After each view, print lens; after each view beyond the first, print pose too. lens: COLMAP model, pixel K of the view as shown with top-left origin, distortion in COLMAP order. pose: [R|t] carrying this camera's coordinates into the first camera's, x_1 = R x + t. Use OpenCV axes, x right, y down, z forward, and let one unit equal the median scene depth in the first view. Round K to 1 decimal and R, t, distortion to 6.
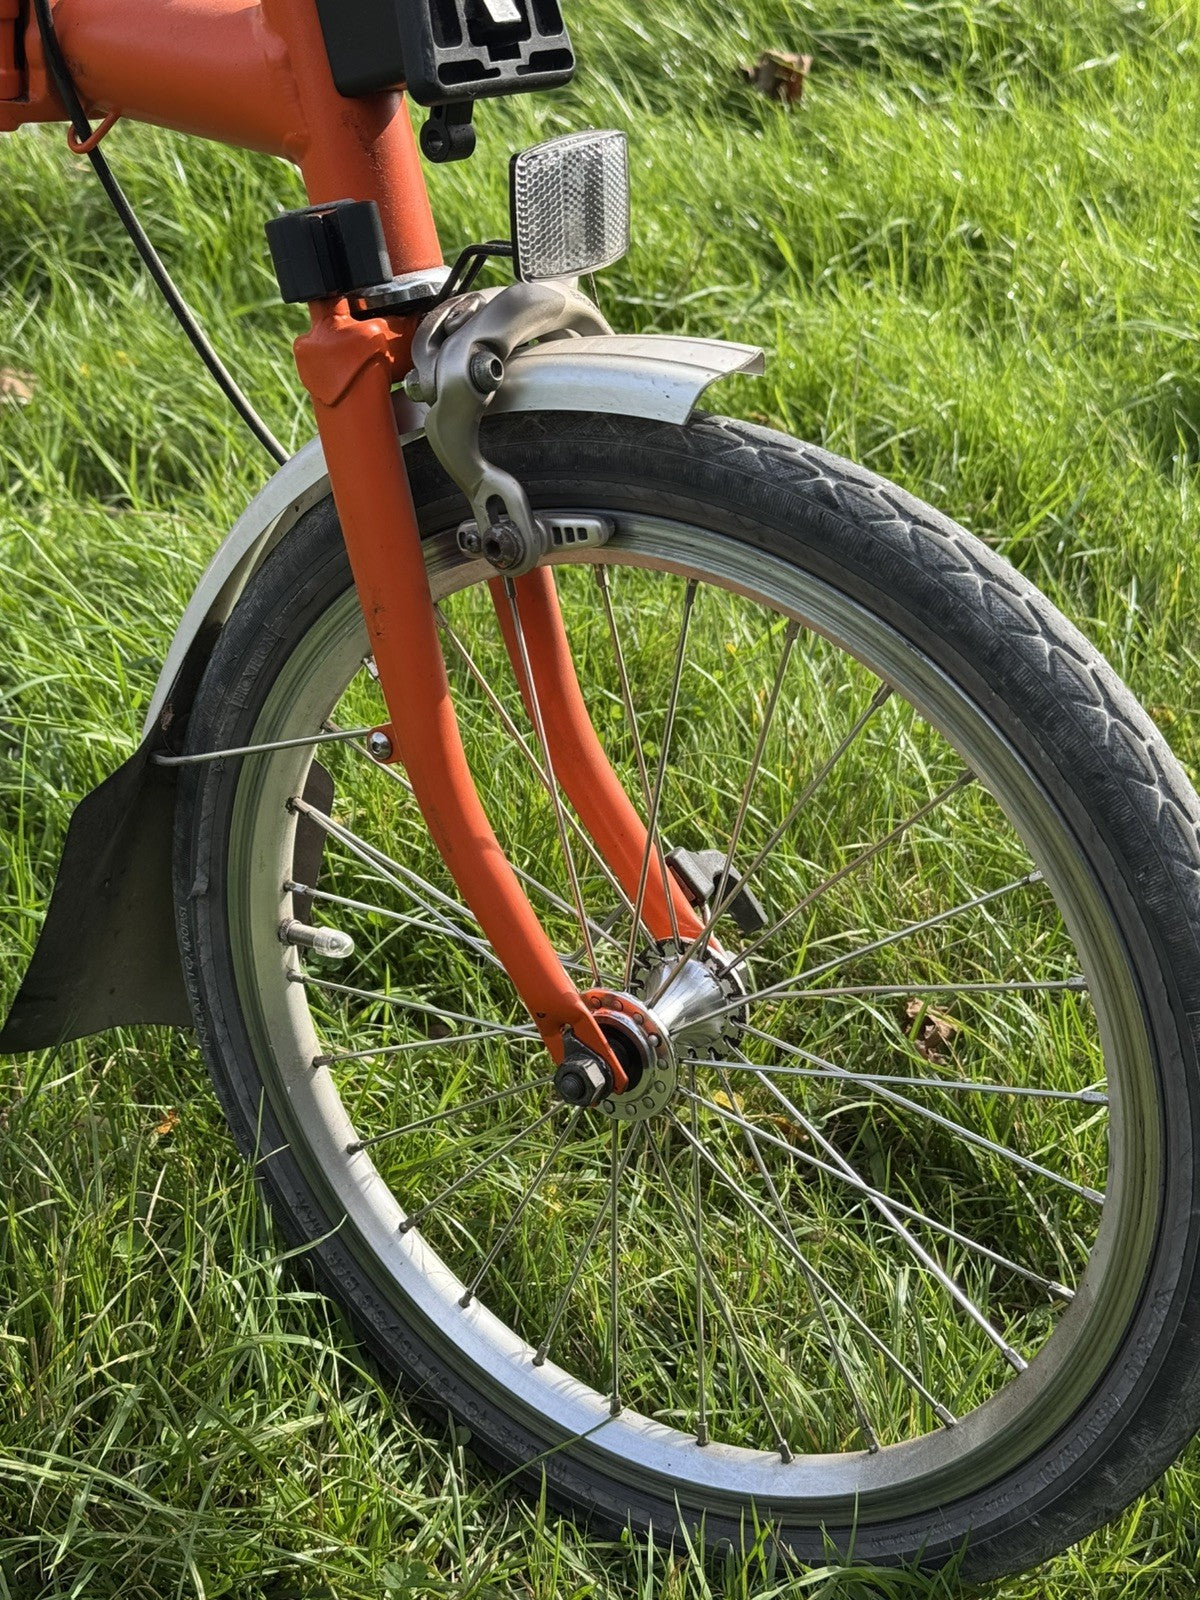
lens RADIAL K [[2242.4, 0, 600.0], [0, 2242.4, 800.0], [0, 0, 1]] dist [0.184562, -0.342312]
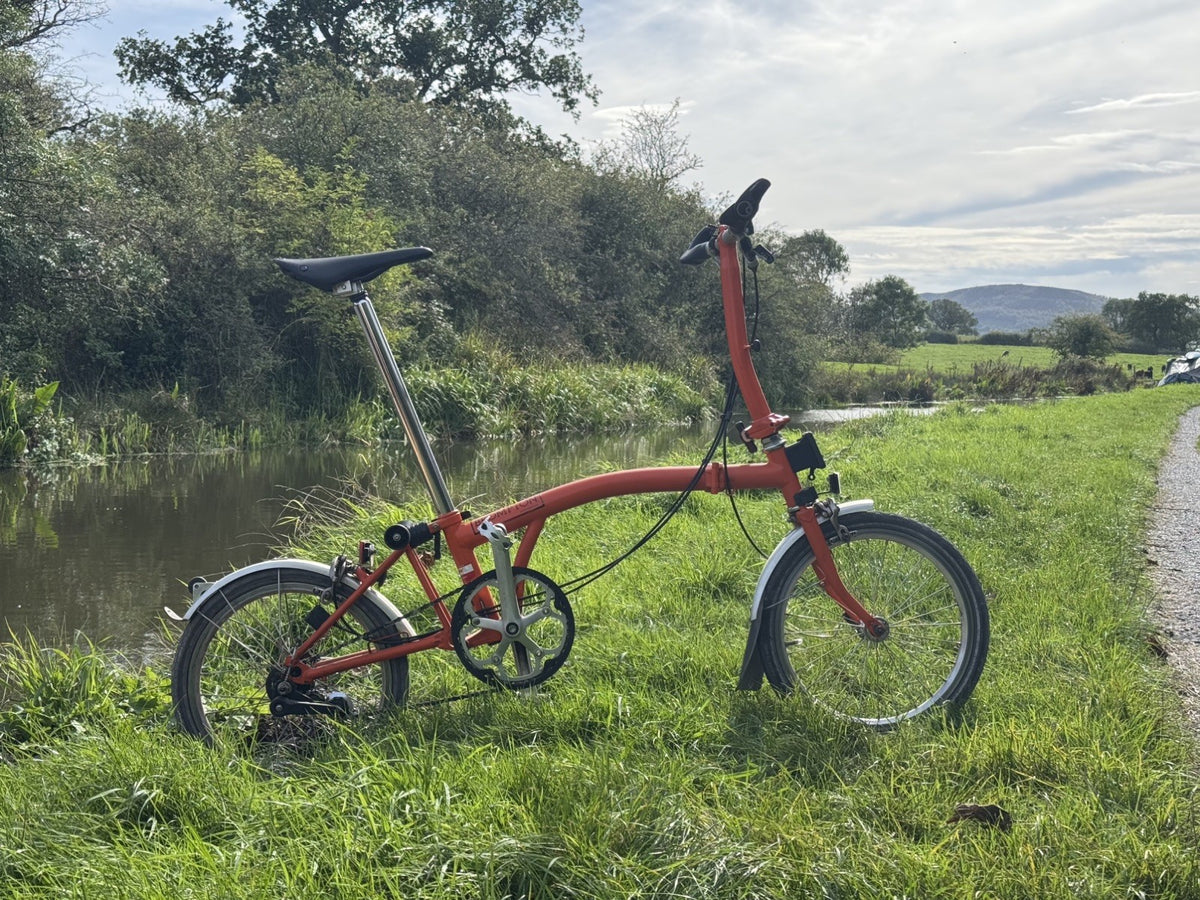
lens RADIAL K [[1681.8, 0, 599.1], [0, 1681.8, 458.7], [0, 0, 1]] dist [0.184562, -0.342312]
pose [[0.769971, -0.101570, 0.629944, -2.701267], [0.359126, 0.885020, -0.296257, 0.639460], [-0.527422, 0.454338, 0.717916, -1.567349]]
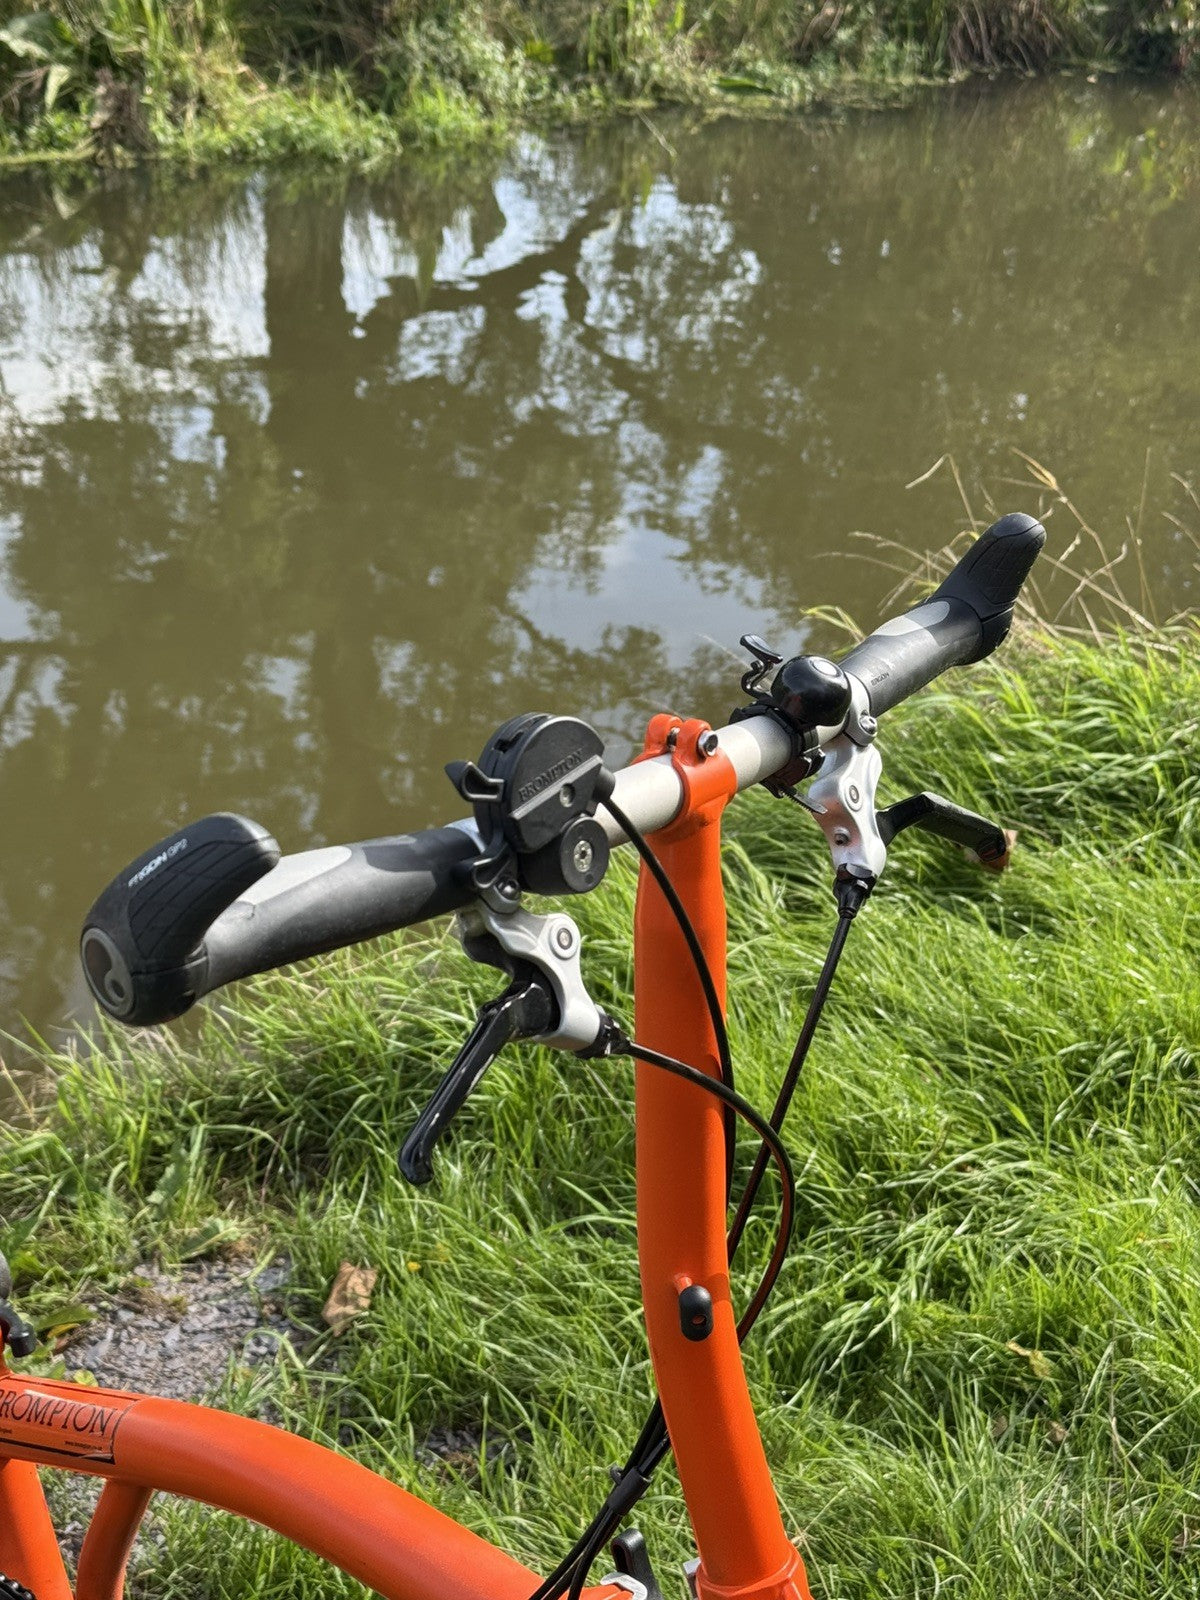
lens RADIAL K [[2245.4, 0, 612.1], [0, 2245.4, 768.1], [0, 0, 1]] dist [0.186647, -0.414152]
pose [[0.998179, -0.025704, -0.054565, -0.120294], [0.019971, 0.994467, -0.103130, -0.665456], [0.056914, 0.101852, 0.993170, -0.324640]]
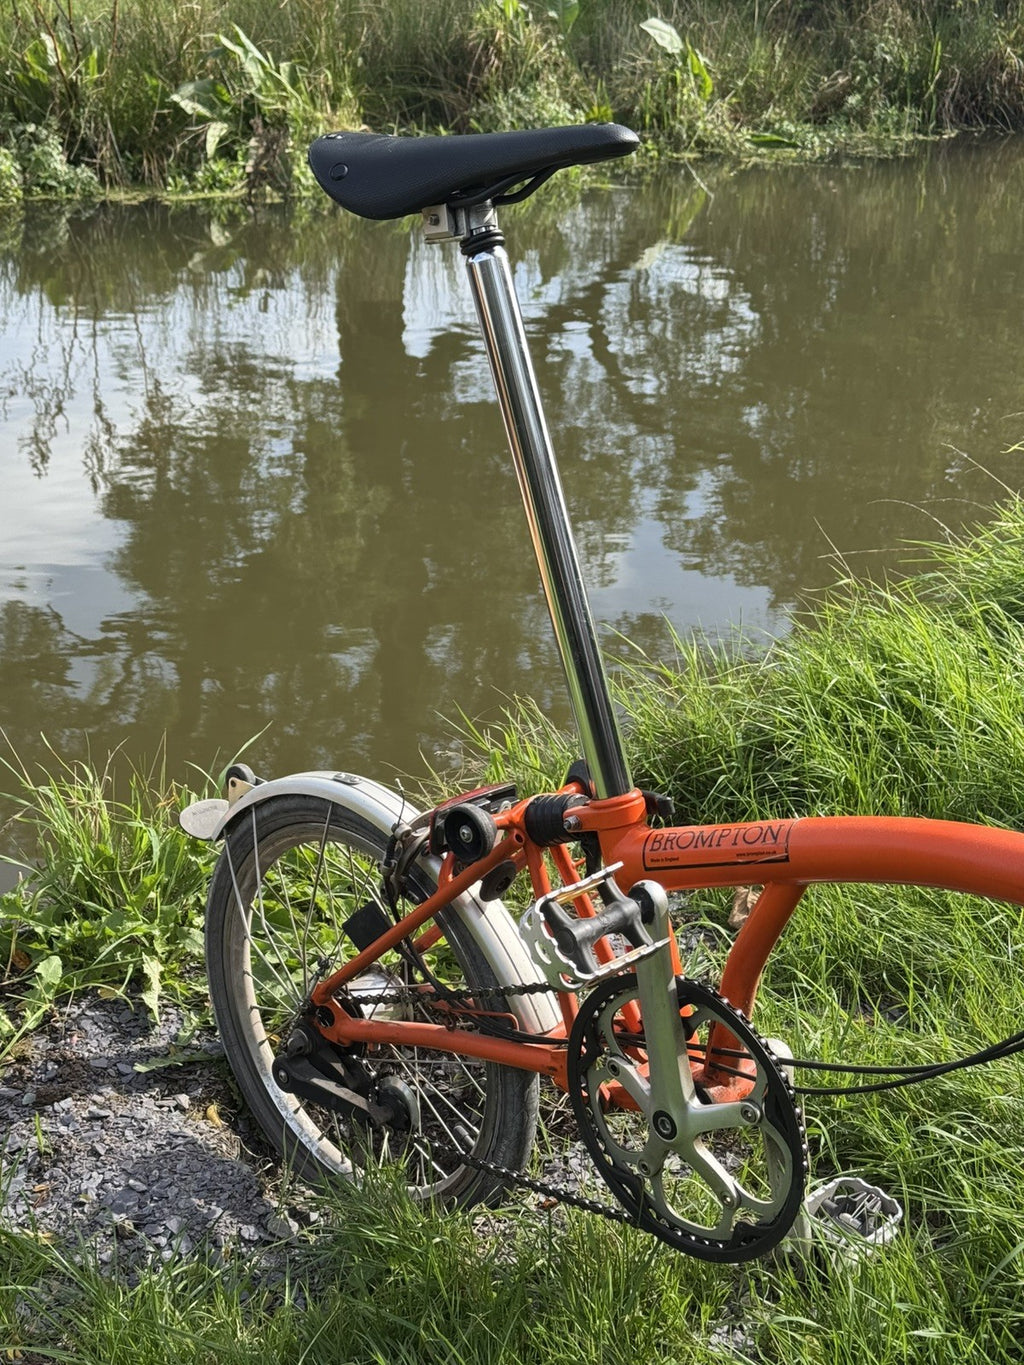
lens RADIAL K [[1913.1, 0, 512.0], [0, 1913.1, 682.5], [0, 0, 1]] dist [0.184562, -0.342312]
pose [[0.995116, -0.023450, -0.095885, -0.595720], [0.009464, 0.989563, -0.143793, -0.303758], [0.098256, 0.142183, 0.984952, -0.457151]]
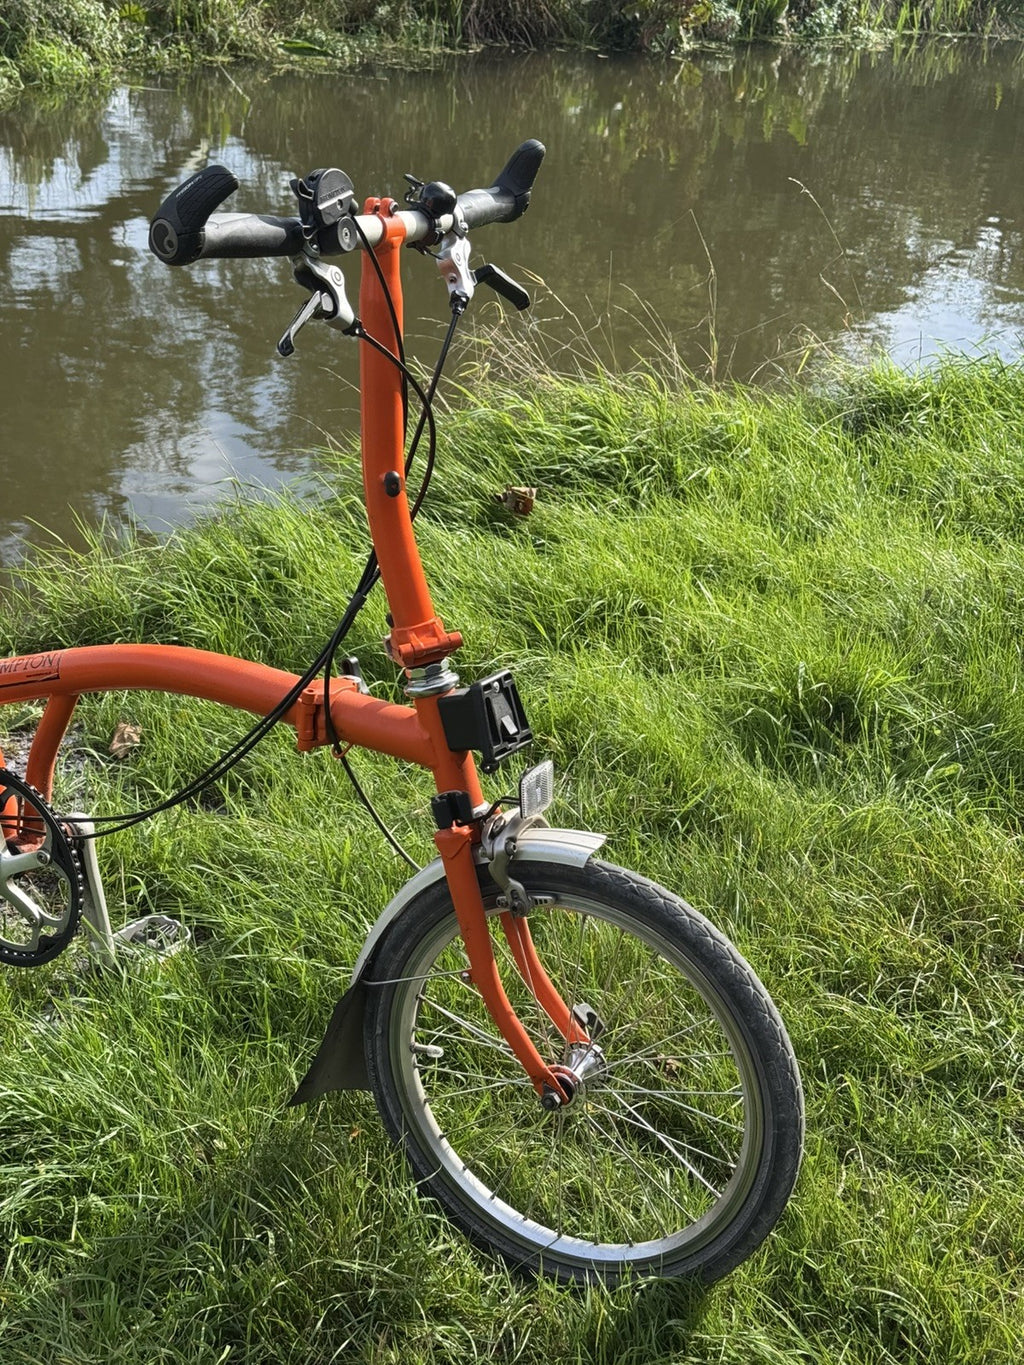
lens RADIAL K [[1913.1, 0, 512.0], [0, 1913.1, 682.5], [0, 0, 1]] dist [0.184562, -0.342312]
pose [[0.992867, -0.049707, 0.108376, -0.244315], [0.058898, 0.994781, -0.083323, -0.159487], [-0.103668, 0.089112, 0.990612, -1.150538]]
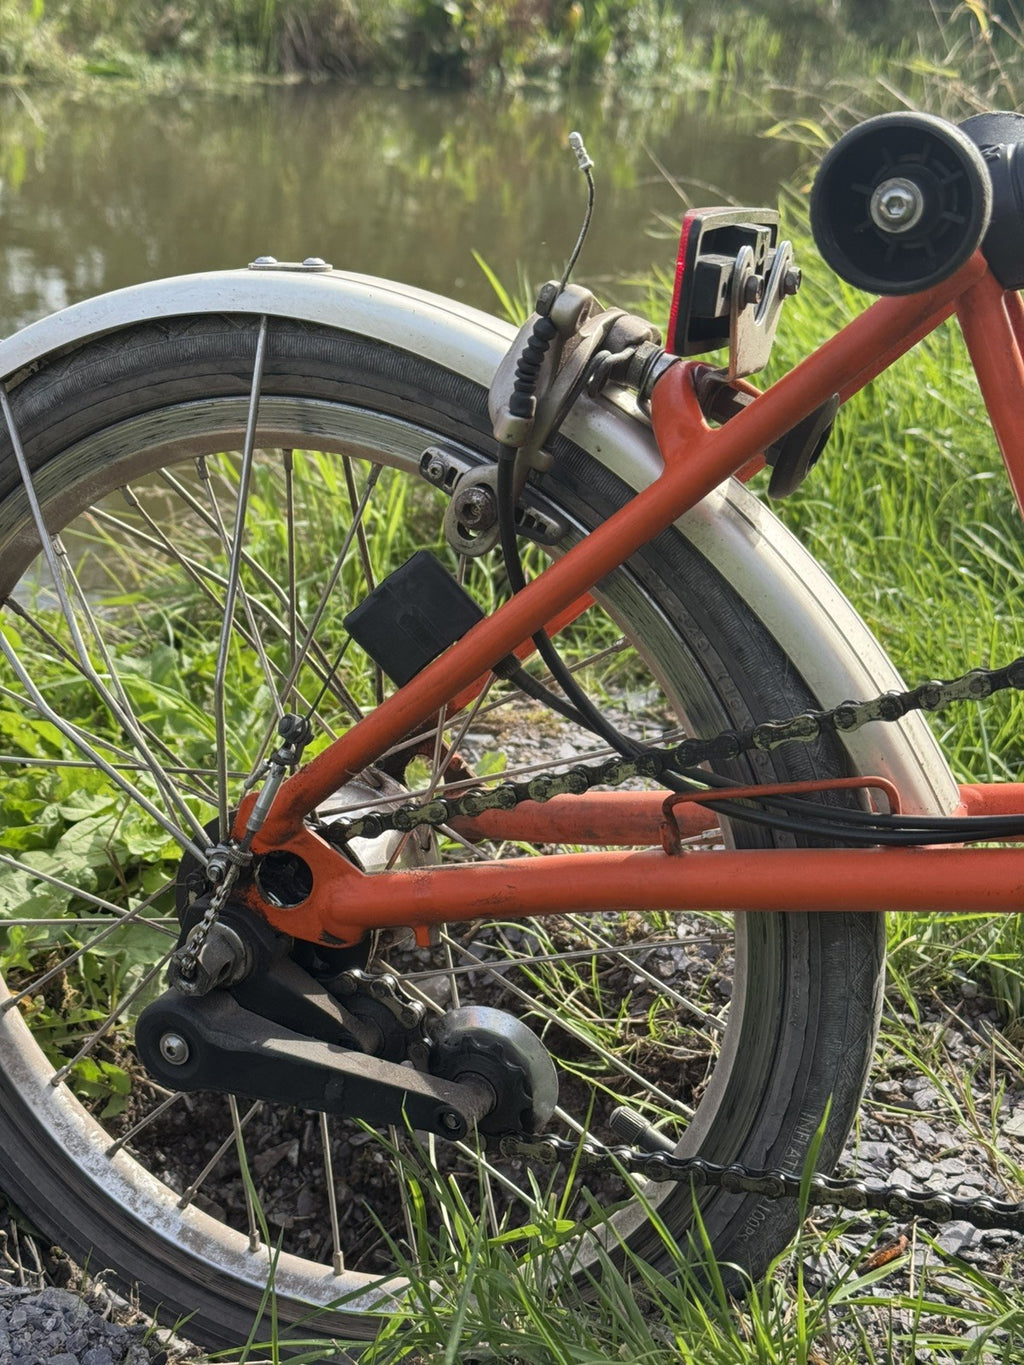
lens RADIAL K [[1920.1, 0, 501.8], [0, 1920.1, 682.4], [0, 0, 1]] dist [0.190516, -0.387318]
pose [[0.963382, -0.102620, 0.247719, -1.088656], [0.138180, 0.981747, -0.130686, -0.213693], [-0.229787, 0.160130, 0.959977, 0.757906]]
